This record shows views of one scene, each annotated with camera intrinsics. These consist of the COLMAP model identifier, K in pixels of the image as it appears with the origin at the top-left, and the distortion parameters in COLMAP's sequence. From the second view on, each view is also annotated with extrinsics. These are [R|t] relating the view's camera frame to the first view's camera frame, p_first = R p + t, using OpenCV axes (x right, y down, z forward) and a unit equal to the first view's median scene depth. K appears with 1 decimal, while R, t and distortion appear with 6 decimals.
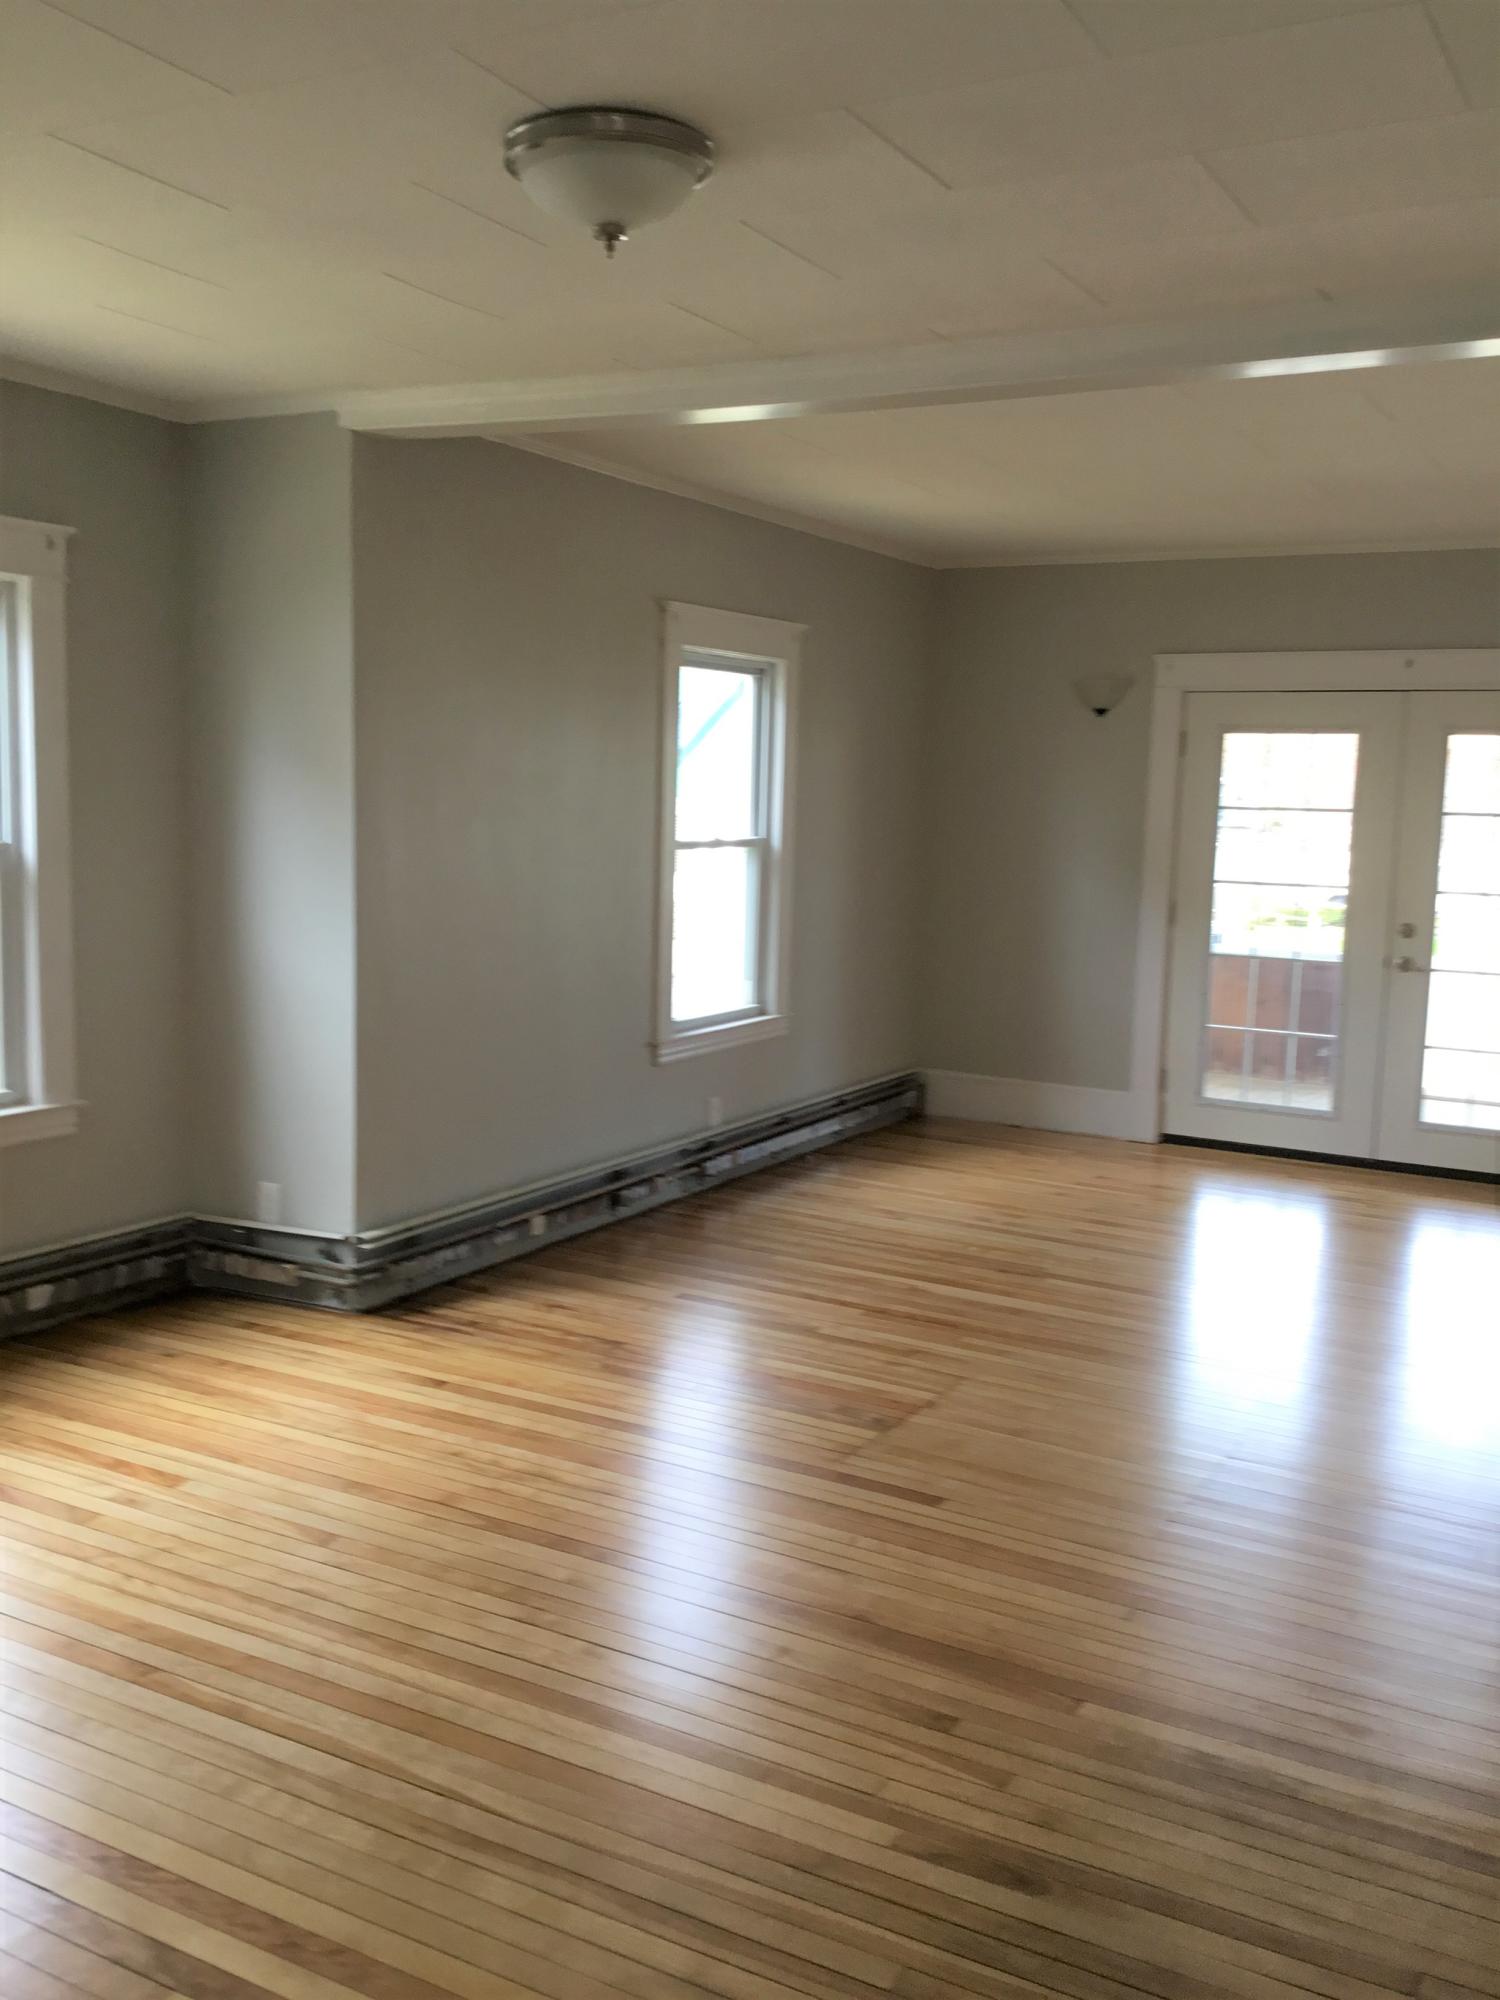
lens RADIAL K [[1805.5, 0, 745.0], [0, 1805.5, 993.1], [0, 0, 1]] dist [0.124415, -0.262527]
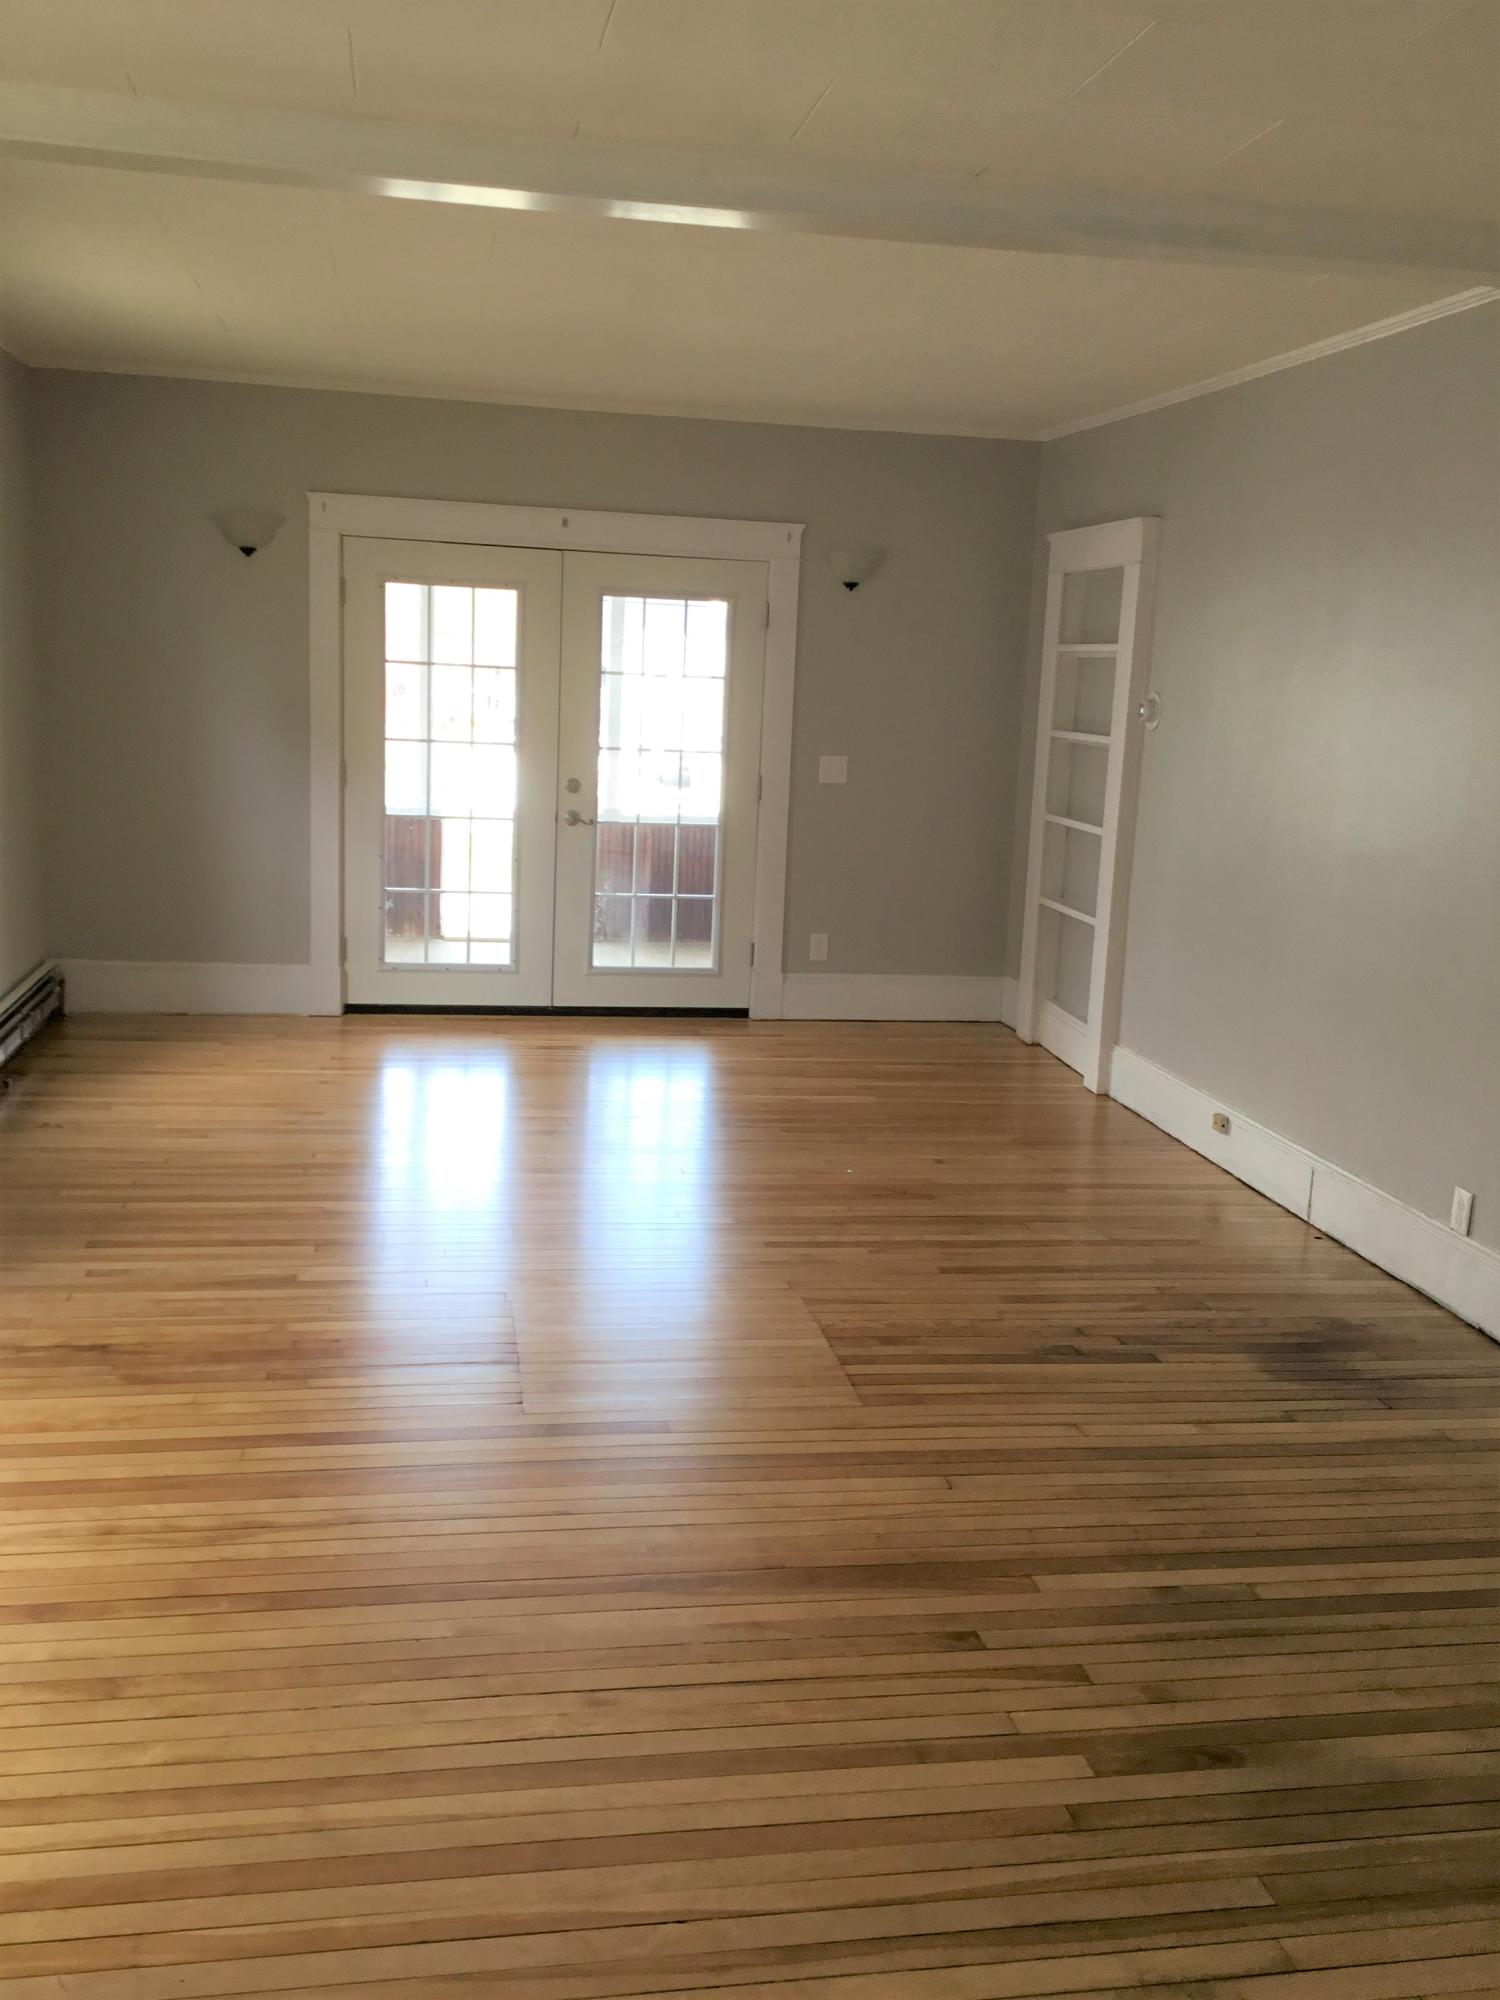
lens RADIAL K [[1805.5, 0, 745.0], [0, 1805.5, 993.1], [0, 0, 1]] dist [0.124415, -0.262527]
pose [[0.771754, -0.105816, 0.627056, -0.224805], [0.049368, 0.993052, 0.106818, -0.022369], [-0.634003, -0.051481, 0.771615, 0.136067]]
